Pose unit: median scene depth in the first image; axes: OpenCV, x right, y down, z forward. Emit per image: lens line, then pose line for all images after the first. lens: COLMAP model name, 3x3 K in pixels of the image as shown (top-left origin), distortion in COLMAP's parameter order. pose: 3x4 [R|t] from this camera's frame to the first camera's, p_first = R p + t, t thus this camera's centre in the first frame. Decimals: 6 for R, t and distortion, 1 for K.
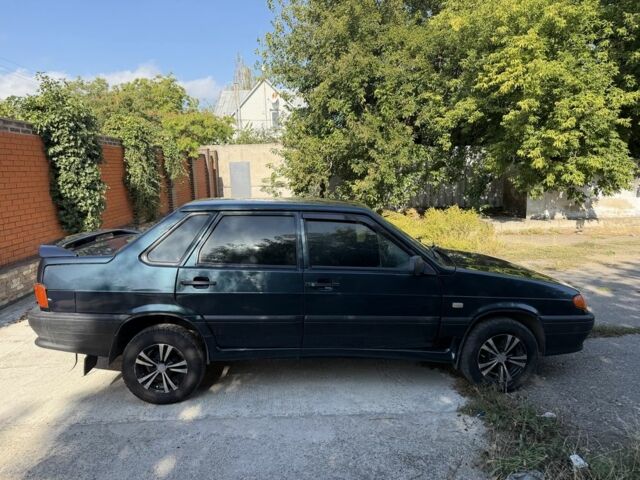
lens RADIAL K [[428.8, 0, 323.0], [0, 428.8, 238.6], [0, 0, 1]] dist [0.065645, -0.078384]
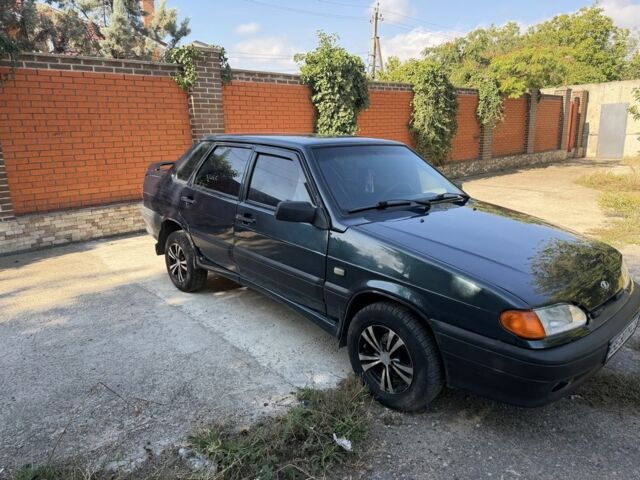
lens RADIAL K [[428.8, 0, 323.0], [0, 428.8, 238.6], [0, 0, 1]] dist [0.065645, -0.078384]
pose [[0.662822, 0.189436, -0.724418, 0.344462], [-0.105560, 0.981446, 0.160064, -0.009751], [0.741299, -0.029624, 0.670521, 0.188090]]
